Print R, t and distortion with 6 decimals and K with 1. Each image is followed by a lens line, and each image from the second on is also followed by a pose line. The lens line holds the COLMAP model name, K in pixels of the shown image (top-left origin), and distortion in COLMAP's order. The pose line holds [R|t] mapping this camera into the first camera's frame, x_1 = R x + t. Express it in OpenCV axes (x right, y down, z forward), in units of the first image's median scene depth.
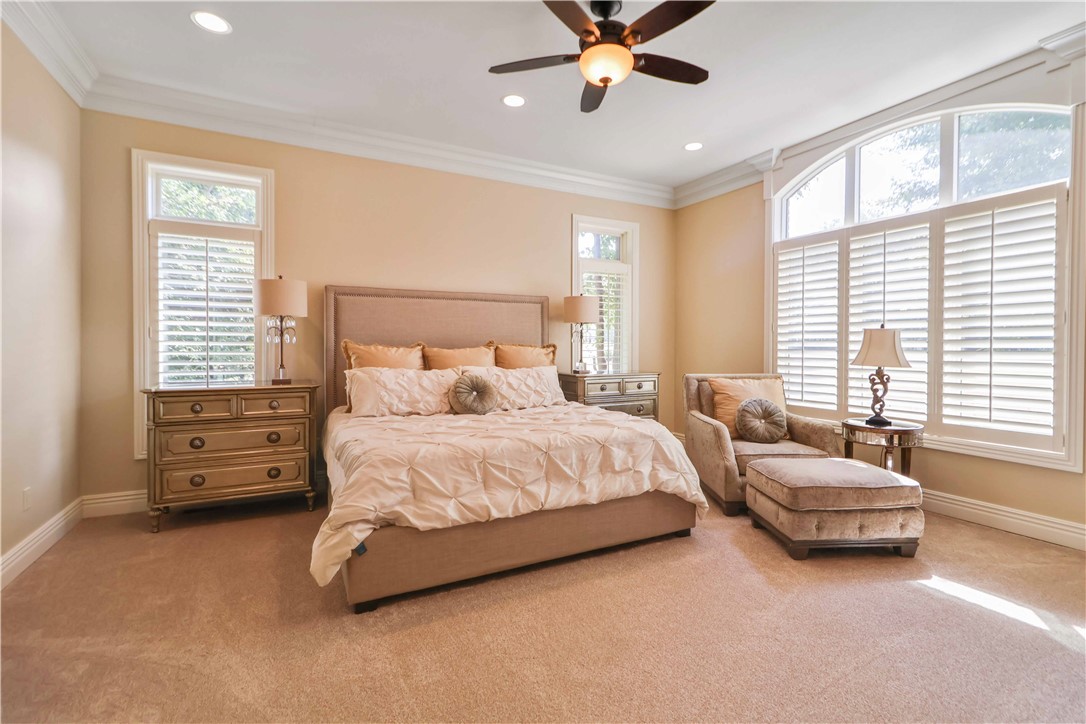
lens RADIAL K [[512.4, 0, 581.4], [0, 512.4, 349.3], [0, 0, 1]] dist [-0.000771, 0.003015]
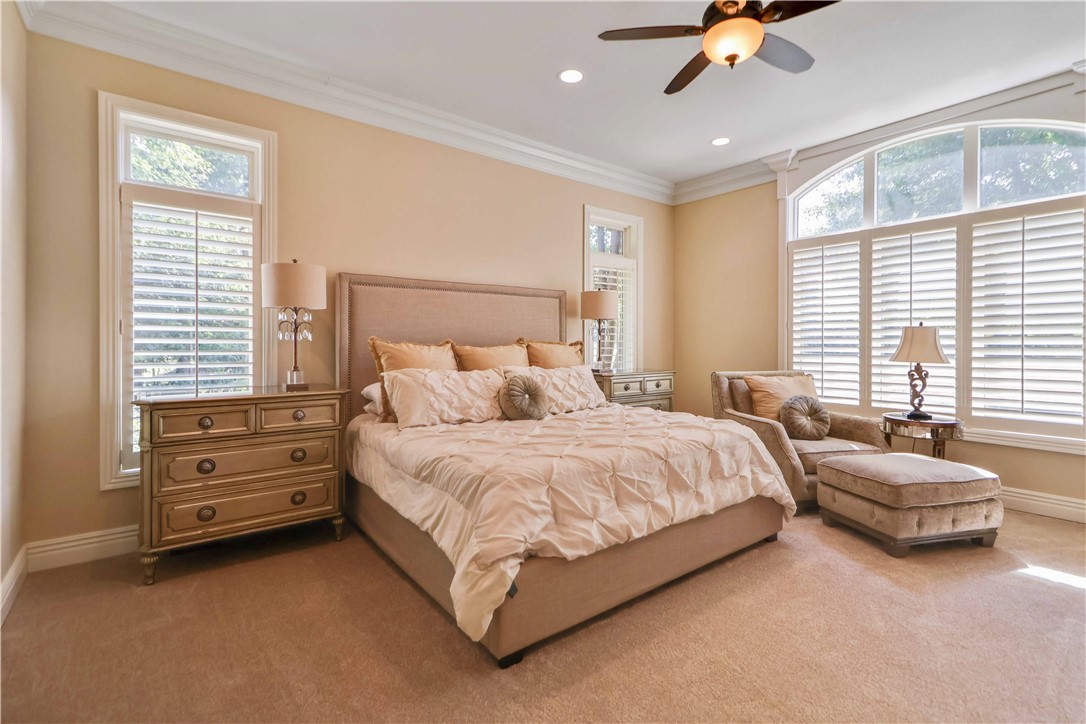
lens RADIAL K [[512.4, 0, 581.3], [0, 512.4, 343.6], [0, 0, 1]] dist [-0.000771, 0.003015]
pose [[0.983544, -0.001546, 0.180664, -0.293992], [0.002678, 0.999978, -0.006019, -0.001074], [-0.180651, 0.006404, 0.983526, 0.103097]]
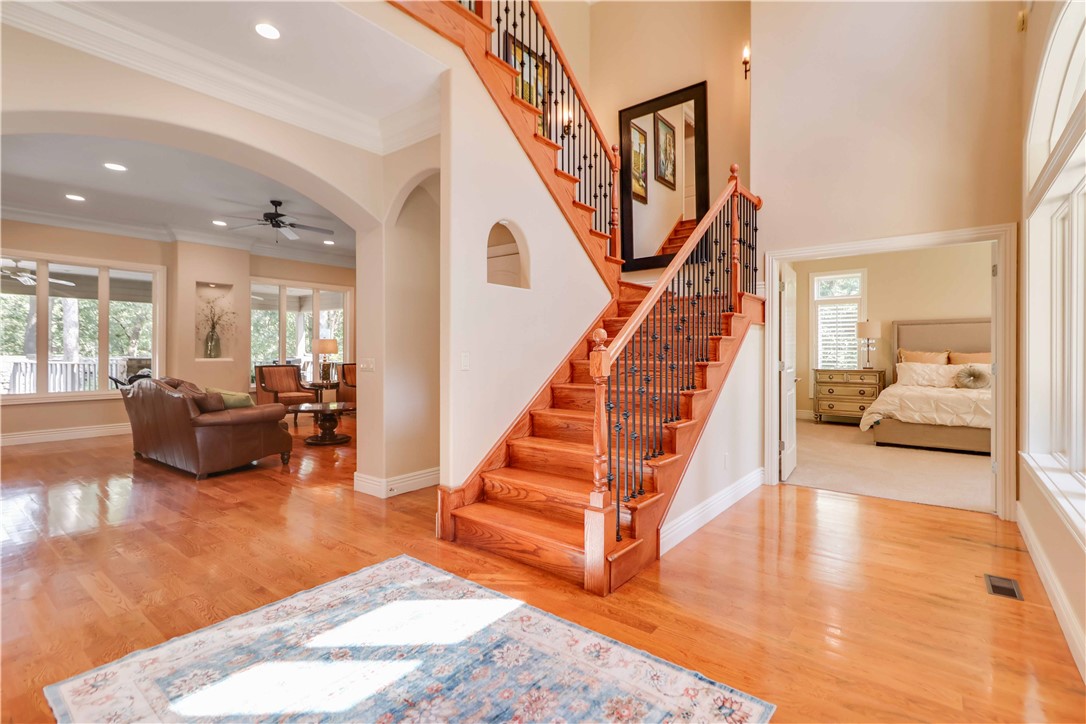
lens RADIAL K [[512.4, 0, 540.9], [0, 512.4, 356.1], [0, 0, 1]] dist [-0.000771, 0.003015]
pose [[0.365398, 0.005868, -0.930833, 0.960910], [-0.005967, 0.999974, 0.003961, 0.012312], [0.930832, 0.004107, 0.365424, -1.115096]]
